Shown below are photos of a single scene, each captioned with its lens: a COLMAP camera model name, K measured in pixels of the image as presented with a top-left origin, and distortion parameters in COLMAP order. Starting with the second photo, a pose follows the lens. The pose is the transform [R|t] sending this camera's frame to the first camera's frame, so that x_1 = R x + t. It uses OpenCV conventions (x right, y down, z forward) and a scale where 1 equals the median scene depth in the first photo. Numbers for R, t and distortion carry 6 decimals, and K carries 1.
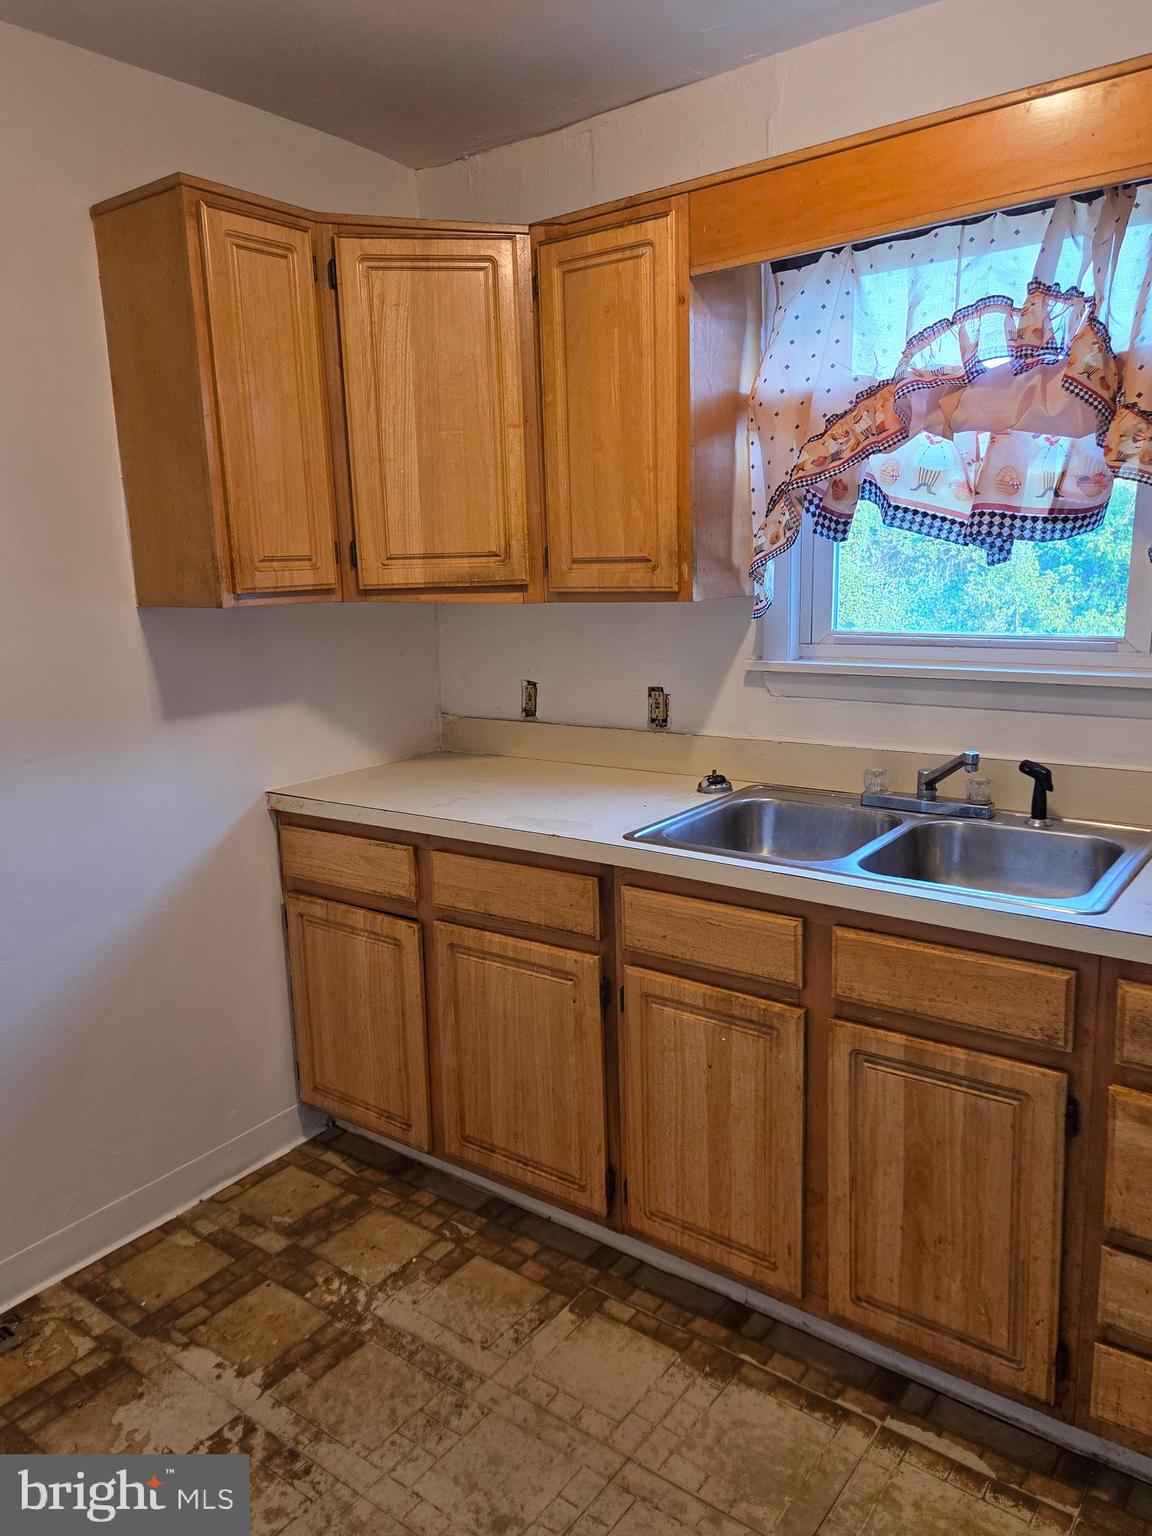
lens RADIAL K [[1100.8, 0, 577.9], [0, 1100.8, 767.9], [0, 0, 1]] dist [0.058970, -0.040940]
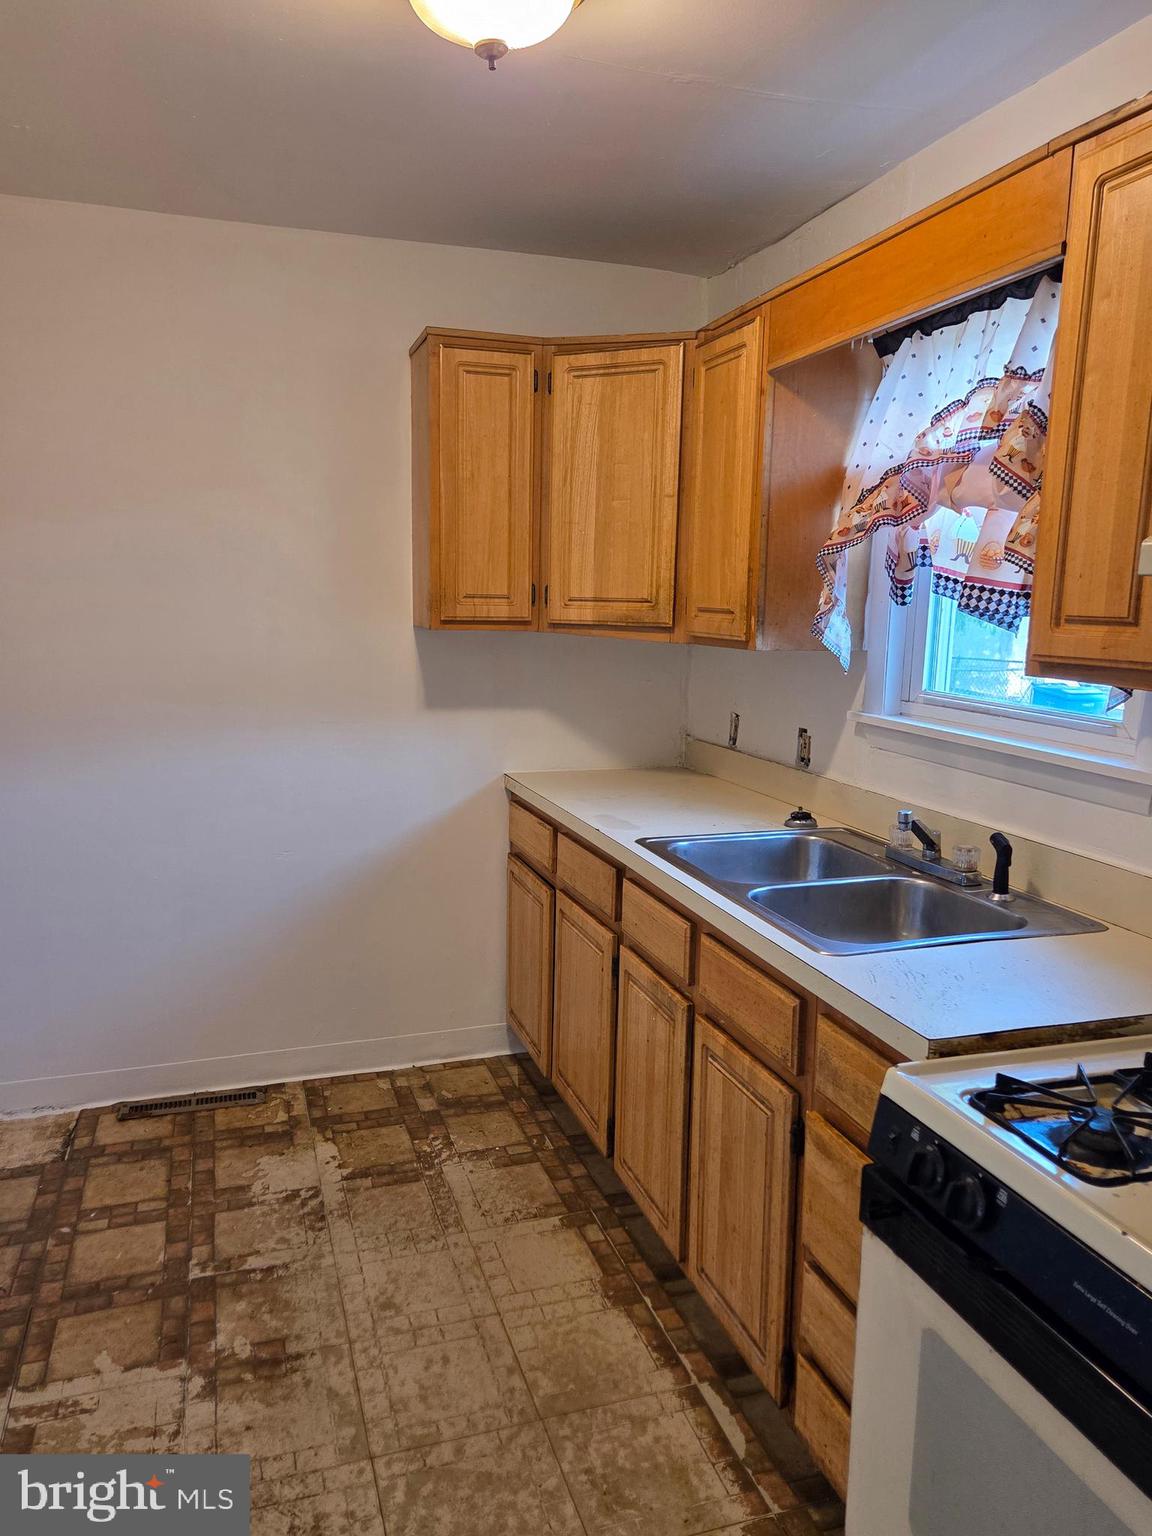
lens RADIAL K [[1100.8, 0, 574.5], [0, 1100.8, 768.1], [0, 0, 1]] dist [0.058970, -0.040940]
pose [[0.822738, 0.135615, -0.552006, 0.654772], [-0.152960, 0.988122, 0.014778, -0.021773], [0.547454, 0.072276, 0.833709, -0.043407]]
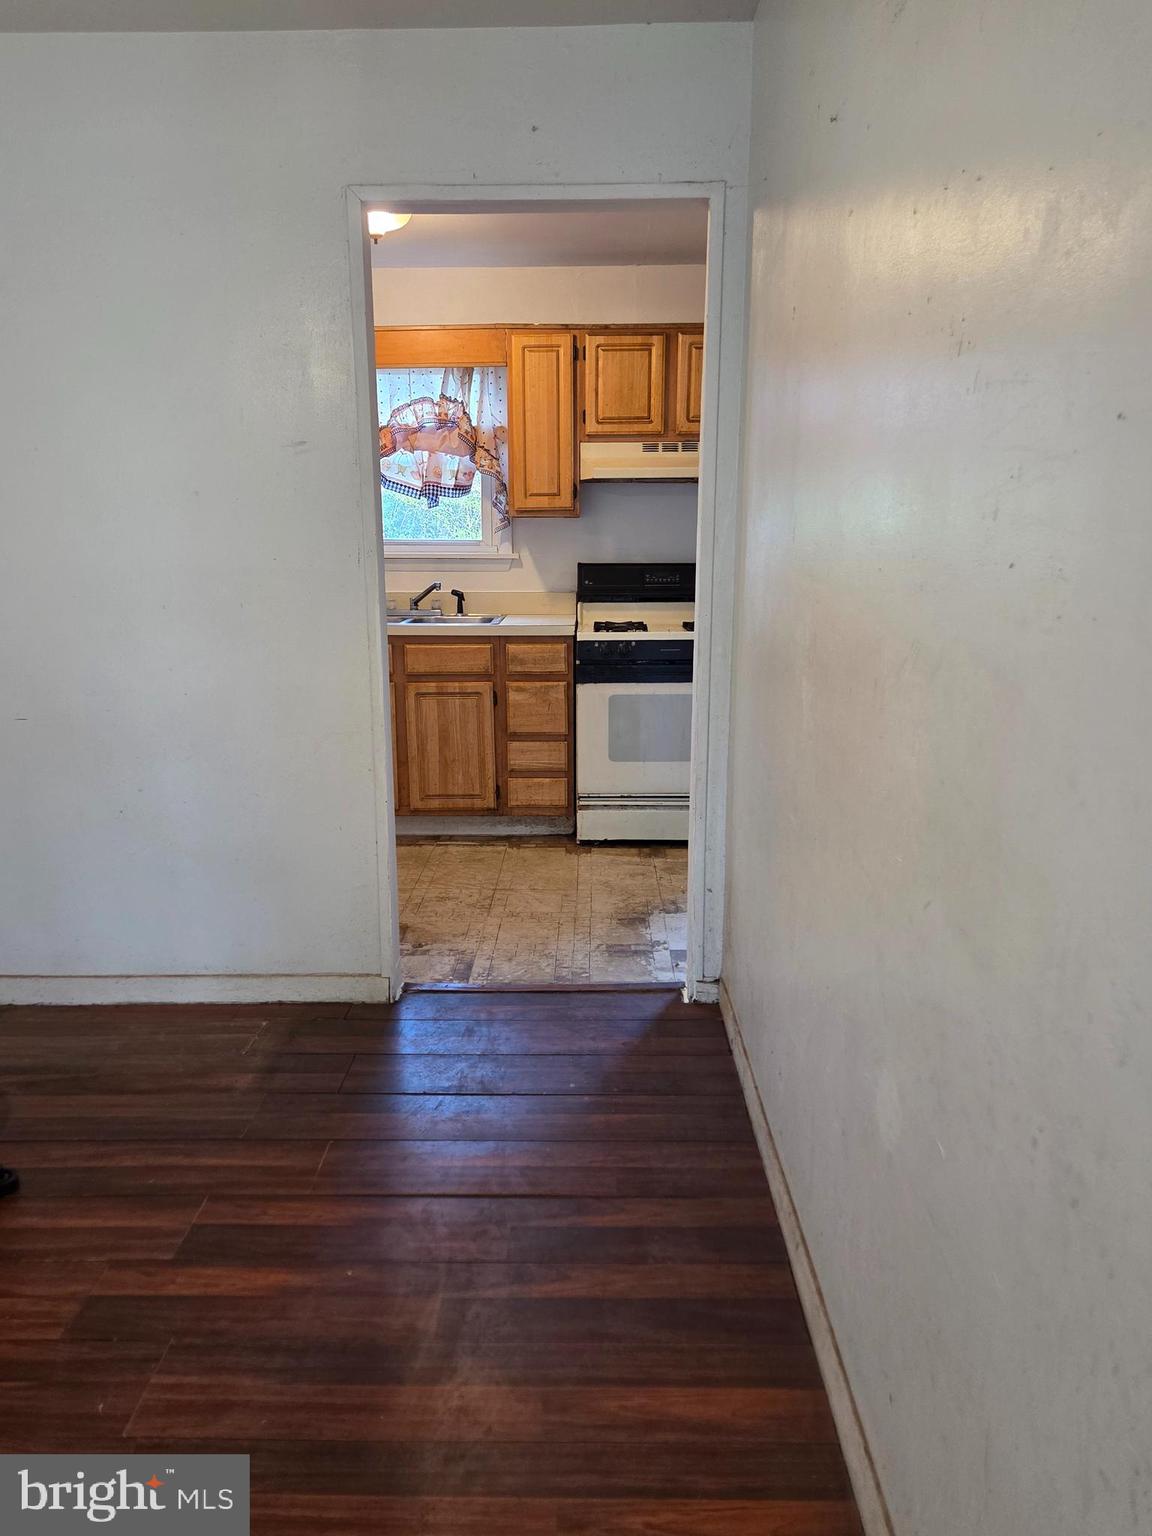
lens RADIAL K [[1100.8, 0, 562.6], [0, 1100.8, 761.3], [0, 0, 1]] dist [0.058970, -0.040940]
pose [[0.814718, -0.098422, 0.571444, -0.839253], [0.097029, 0.994735, 0.032992, 0.319776], [-0.571682, 0.028568, 0.819978, -1.130751]]
